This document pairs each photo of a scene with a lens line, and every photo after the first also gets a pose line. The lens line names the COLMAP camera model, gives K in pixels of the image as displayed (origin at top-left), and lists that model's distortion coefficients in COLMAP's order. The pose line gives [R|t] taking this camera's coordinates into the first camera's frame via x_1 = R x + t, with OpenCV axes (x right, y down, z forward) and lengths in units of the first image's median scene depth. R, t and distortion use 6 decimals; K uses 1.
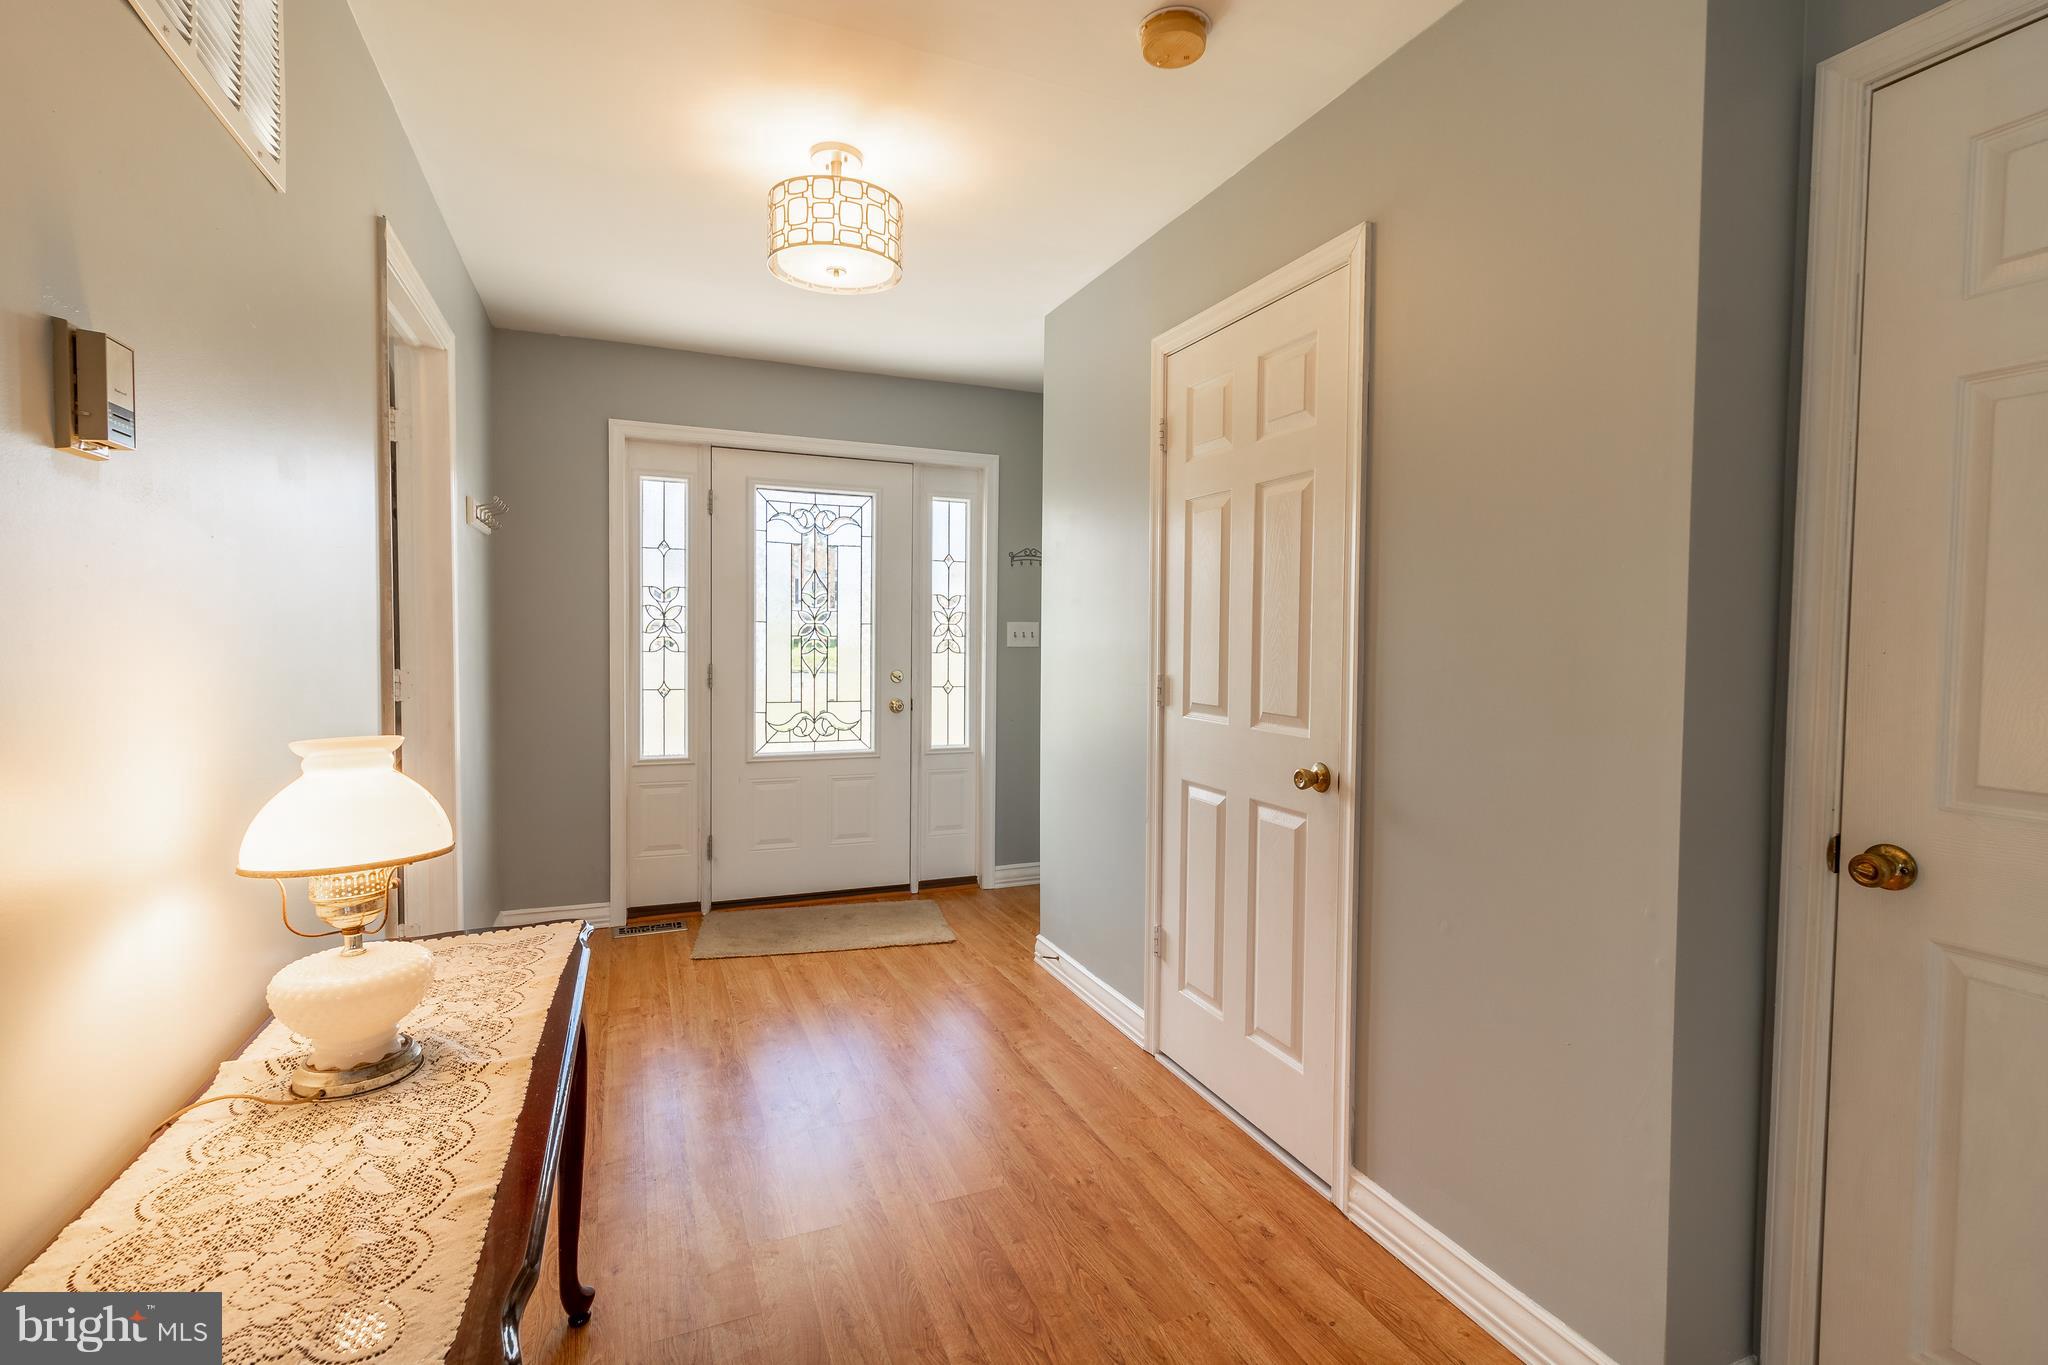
lens RADIAL K [[937.5, 0, 1031.1], [0, 937.5, 674.5], [0, 0, 1]] dist [-0.000197, 0.000233]
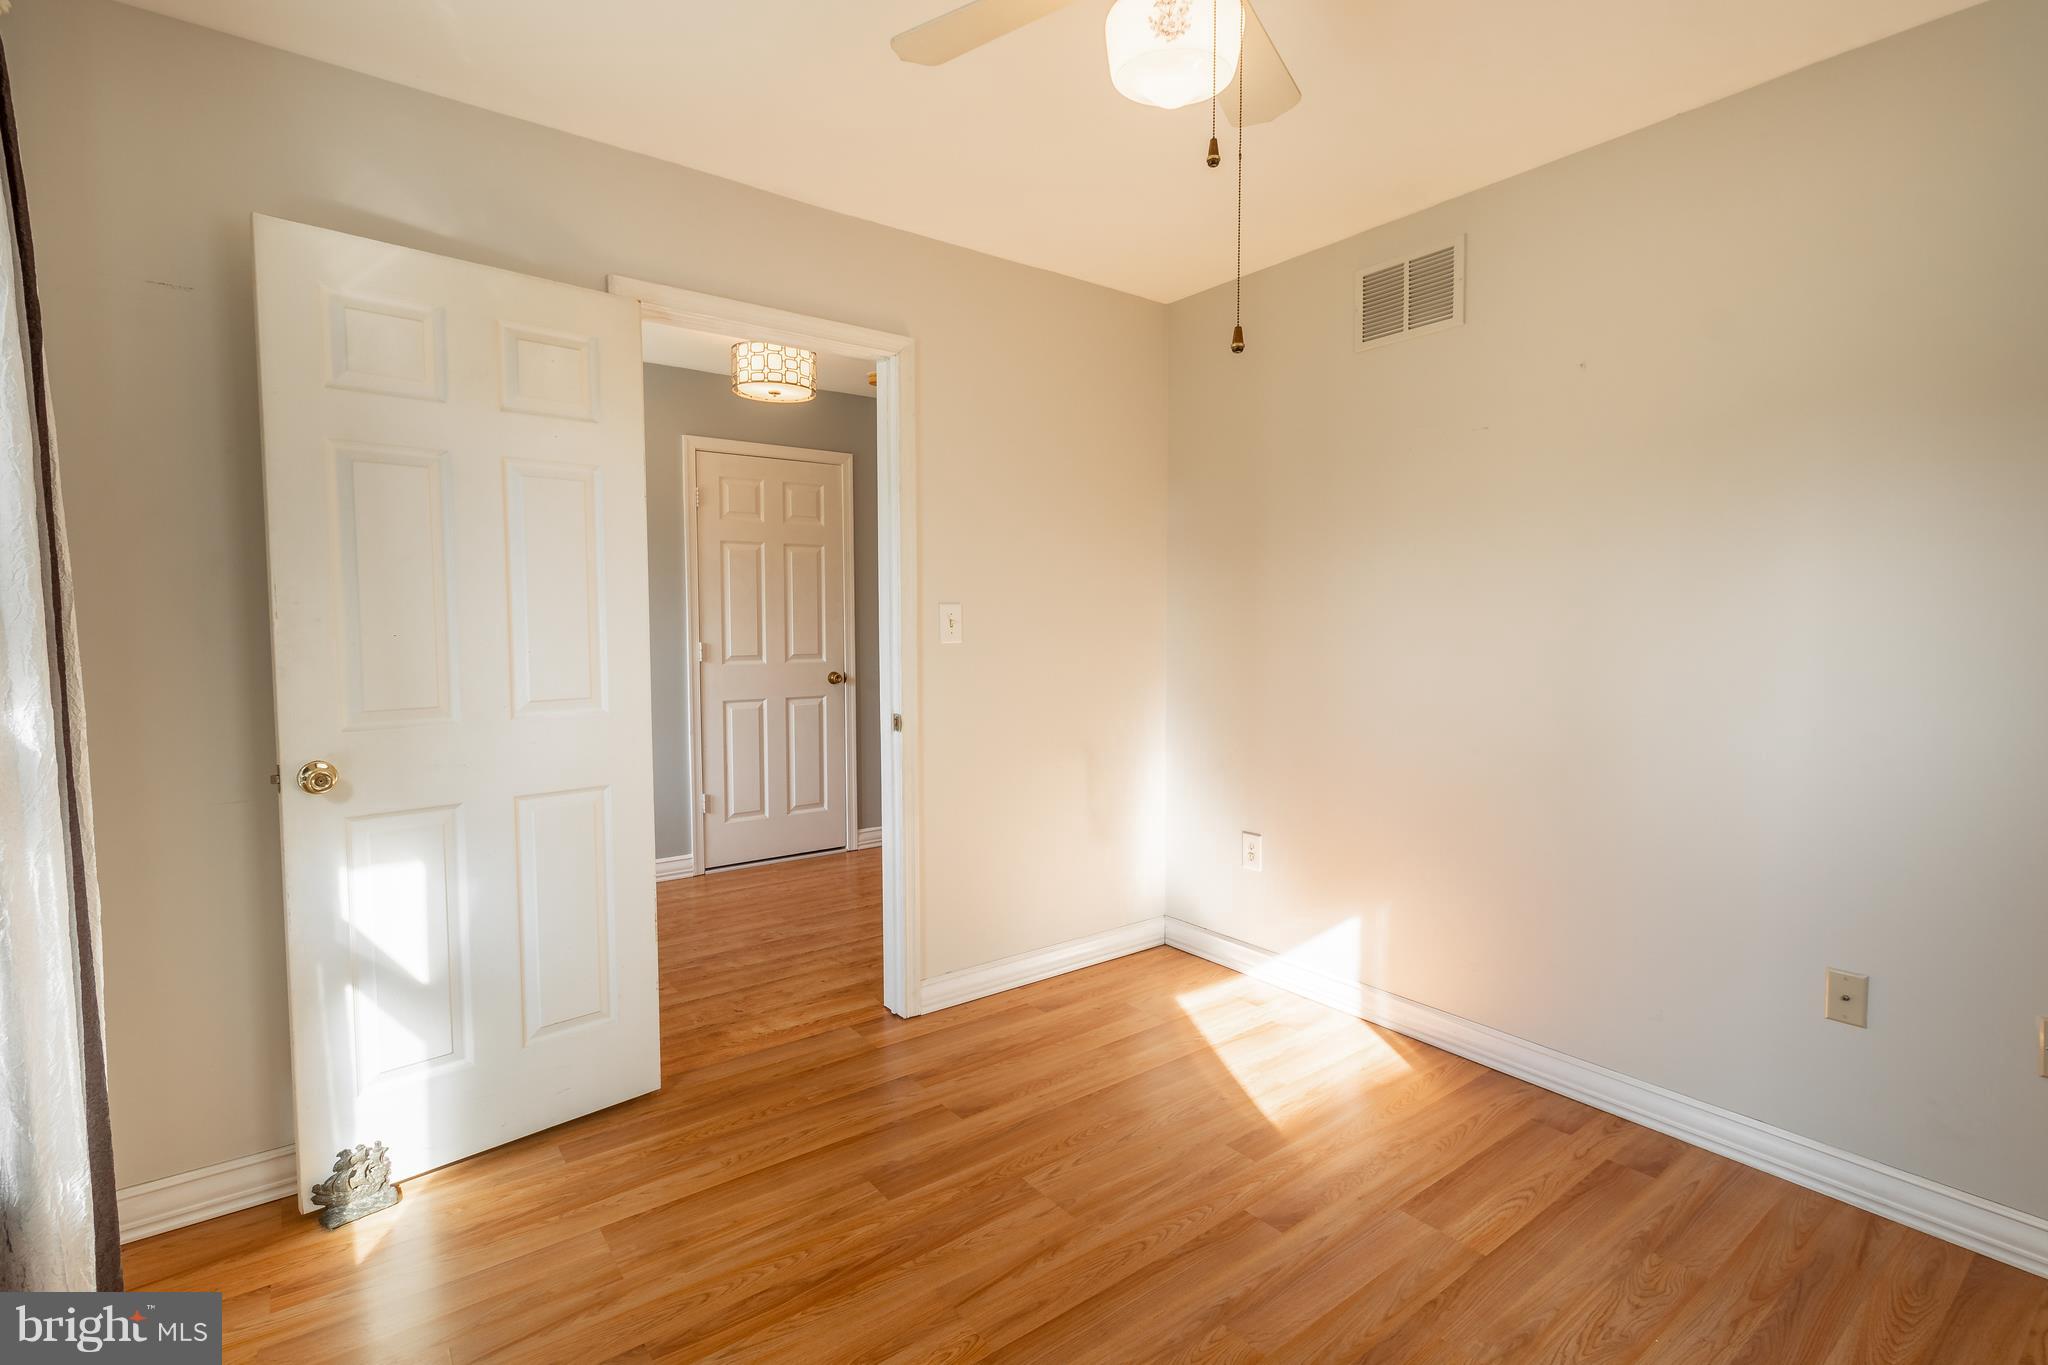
lens RADIAL K [[942.9, 0, 1029.8], [0, 942.9, 677.5], [0, 0, 1]] dist [0.000217, 0.000186]
pose [[-0.242282, -0.076410, 0.967192, -2.464256], [0.032465, 0.995697, 0.086795, -0.099028], [-0.969662, 0.052429, -0.238759, 1.272636]]
